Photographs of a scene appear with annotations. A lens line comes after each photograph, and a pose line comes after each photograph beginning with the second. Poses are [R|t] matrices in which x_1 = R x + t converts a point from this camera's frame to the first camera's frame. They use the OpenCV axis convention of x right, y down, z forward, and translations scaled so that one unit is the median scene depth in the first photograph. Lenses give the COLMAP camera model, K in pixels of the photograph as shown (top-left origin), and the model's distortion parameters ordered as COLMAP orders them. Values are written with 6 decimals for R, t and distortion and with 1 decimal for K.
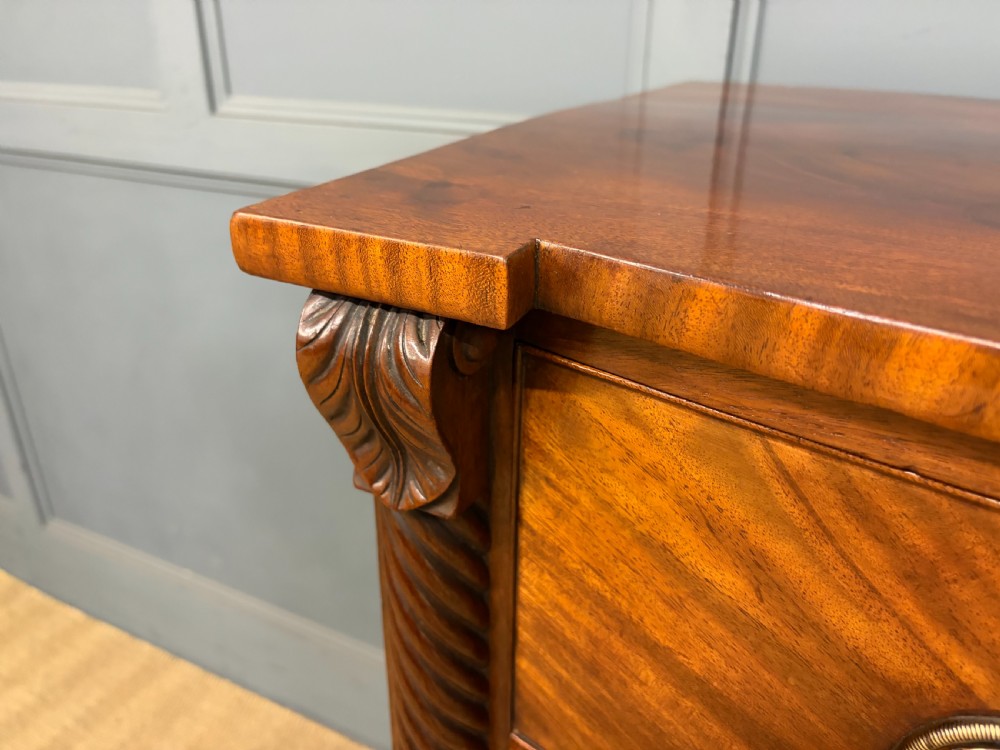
lens RADIAL K [[775.8, 0, 505.2], [0, 775.8, 375.1], [0, 0, 1]] dist [0.005733, -0.012492]
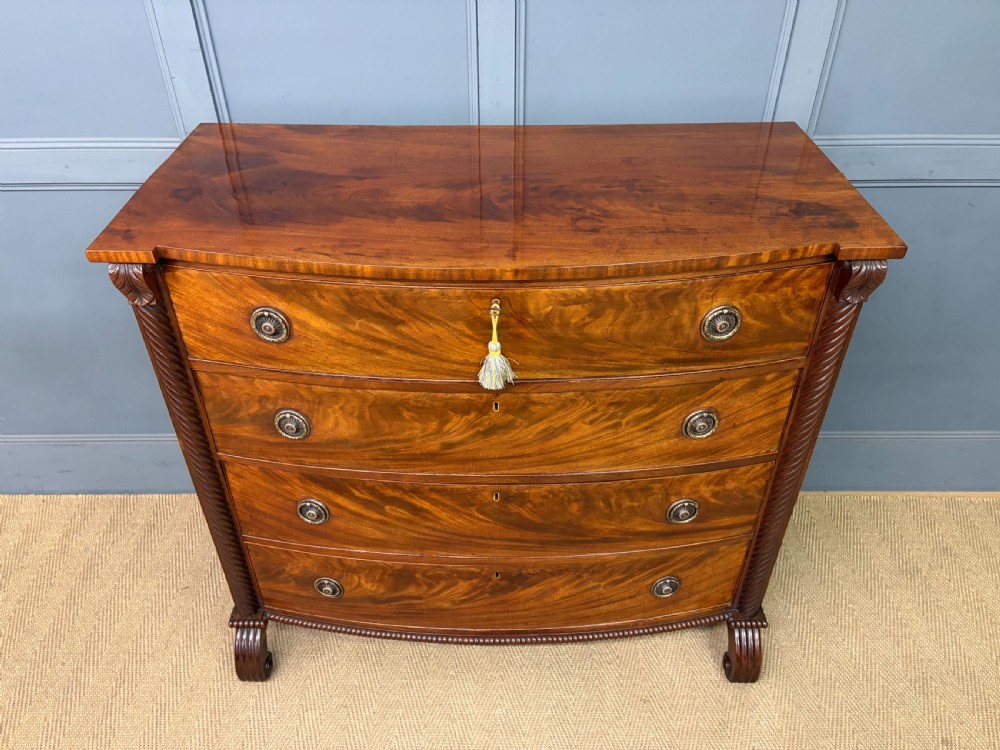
lens RADIAL K [[760.5, 0, 503.8], [0, 760.5, 378.4], [0, 0, 1]] dist [0.052746, -0.068647]
pose [[0.891504, -0.281475, 0.354954, 0.039462], [0.199534, 0.947424, 0.250147, -0.138960], [-0.406702, -0.152182, 0.900796, -4.482473]]
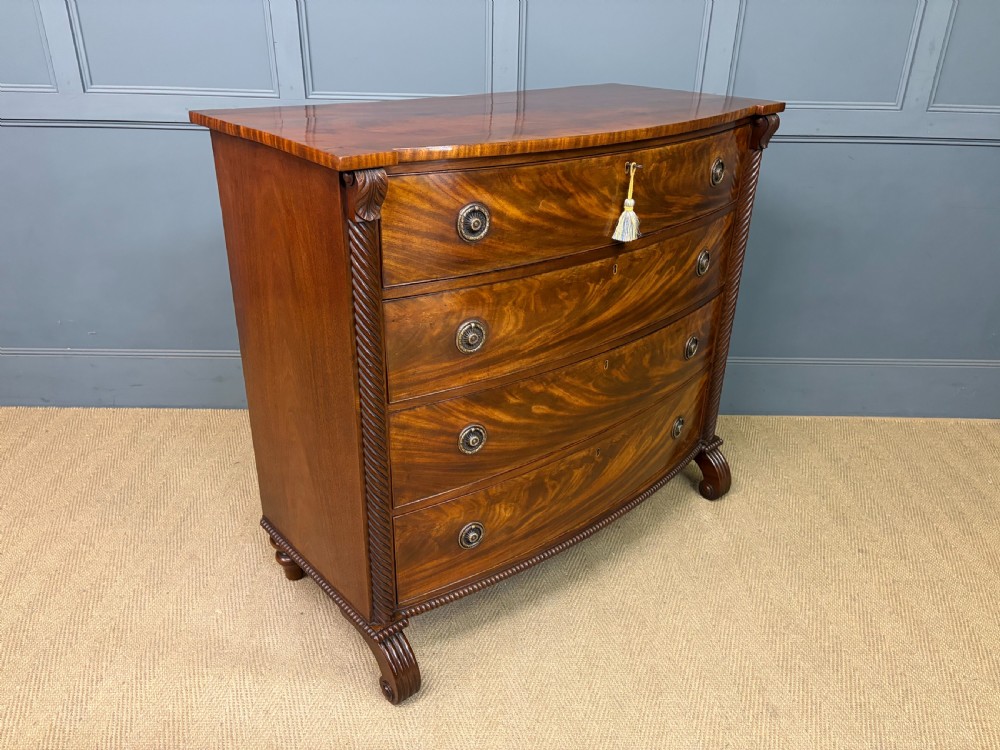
lens RADIAL K [[757.2, 0, 503.9], [0, 757.2, 376.7], [0, 0, 1]] dist [0.062323, -0.082318]
pose [[0.362945, -0.412168, 0.835697, -4.362935], [0.374467, 0.885762, 0.274229, 0.064061], [-0.853256, 0.213411, 0.475825, -1.701897]]
